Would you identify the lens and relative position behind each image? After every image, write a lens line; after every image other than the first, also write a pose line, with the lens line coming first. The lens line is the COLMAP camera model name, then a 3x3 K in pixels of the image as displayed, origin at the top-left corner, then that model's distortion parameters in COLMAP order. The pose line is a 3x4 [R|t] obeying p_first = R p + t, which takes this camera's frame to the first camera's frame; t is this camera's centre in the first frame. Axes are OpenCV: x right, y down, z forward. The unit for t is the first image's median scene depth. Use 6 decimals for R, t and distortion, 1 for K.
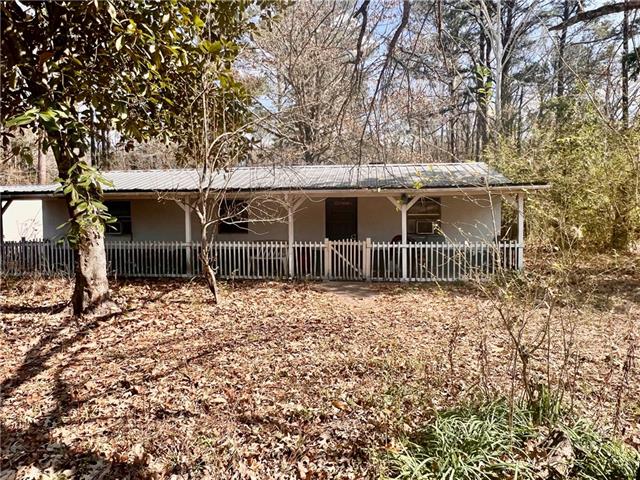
lens RADIAL K [[415.5, 0, 320.0], [0, 415.5, 240.0], [0, 0, 1]] dist [-0.001744, -0.000495]
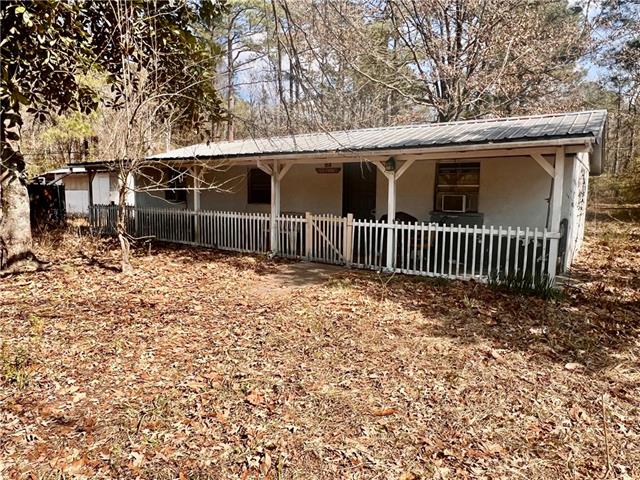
lens RADIAL K [[415.5, 0, 320.0], [0, 415.5, 240.0], [0, 0, 1]] dist [-0.001744, -0.000495]
pose [[0.883735, 0.071607, -0.462477, 0.440522], [-0.040732, 0.996244, 0.076418, -0.012989], [0.466212, -0.048696, 0.883332, 0.258971]]
